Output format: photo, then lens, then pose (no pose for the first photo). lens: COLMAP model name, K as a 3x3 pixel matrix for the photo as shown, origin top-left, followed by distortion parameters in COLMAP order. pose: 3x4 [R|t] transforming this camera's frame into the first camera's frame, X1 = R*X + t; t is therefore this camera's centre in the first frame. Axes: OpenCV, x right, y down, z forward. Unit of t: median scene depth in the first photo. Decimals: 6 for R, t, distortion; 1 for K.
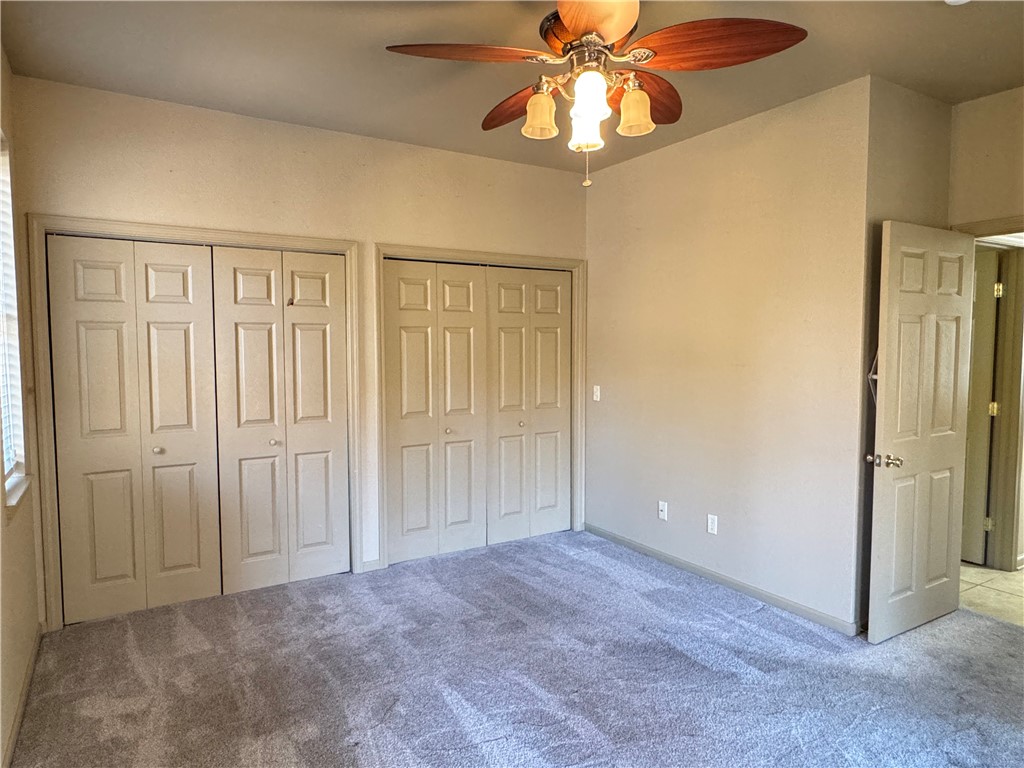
lens RADIAL K [[656.8, 0, 508.8], [0, 656.8, 384.8], [0, 0, 1]] dist [-0.004190, 0.001947]
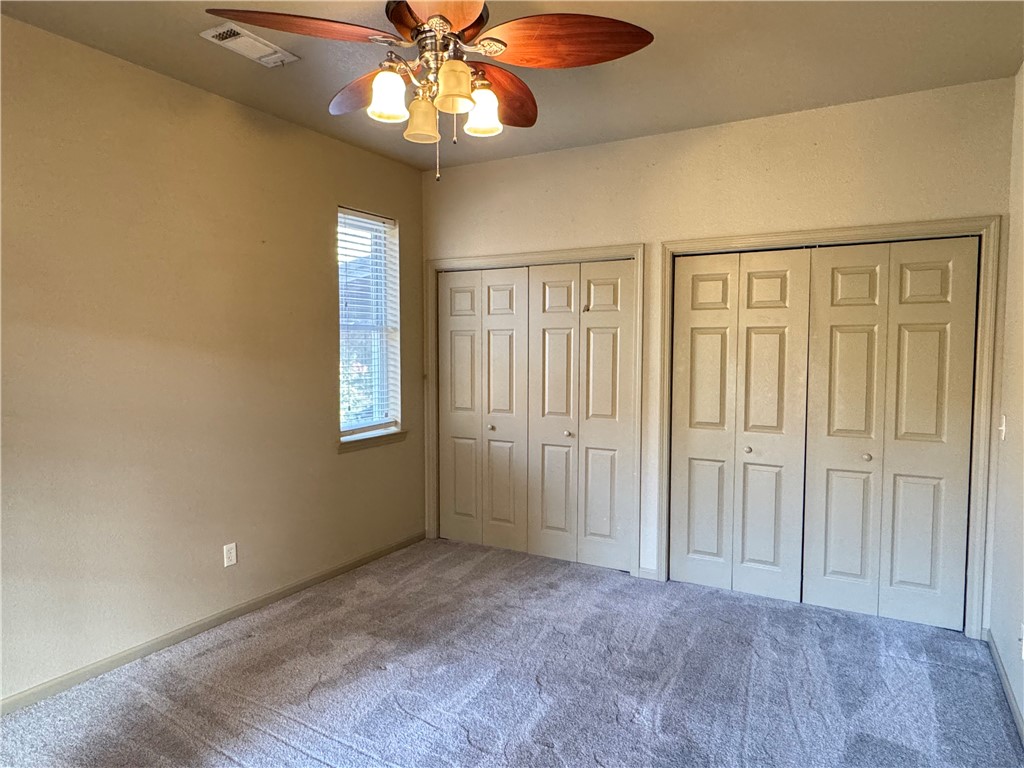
lens RADIAL K [[656.8, 0, 508.8], [0, 656.8, 384.8], [0, 0, 1]] dist [-0.004190, 0.001947]
pose [[0.466819, 0.052212, -0.882810, 0.583205], [-0.056663, 0.997970, 0.029060, -0.023294], [0.882536, 0.036457, 0.468830, 0.375697]]
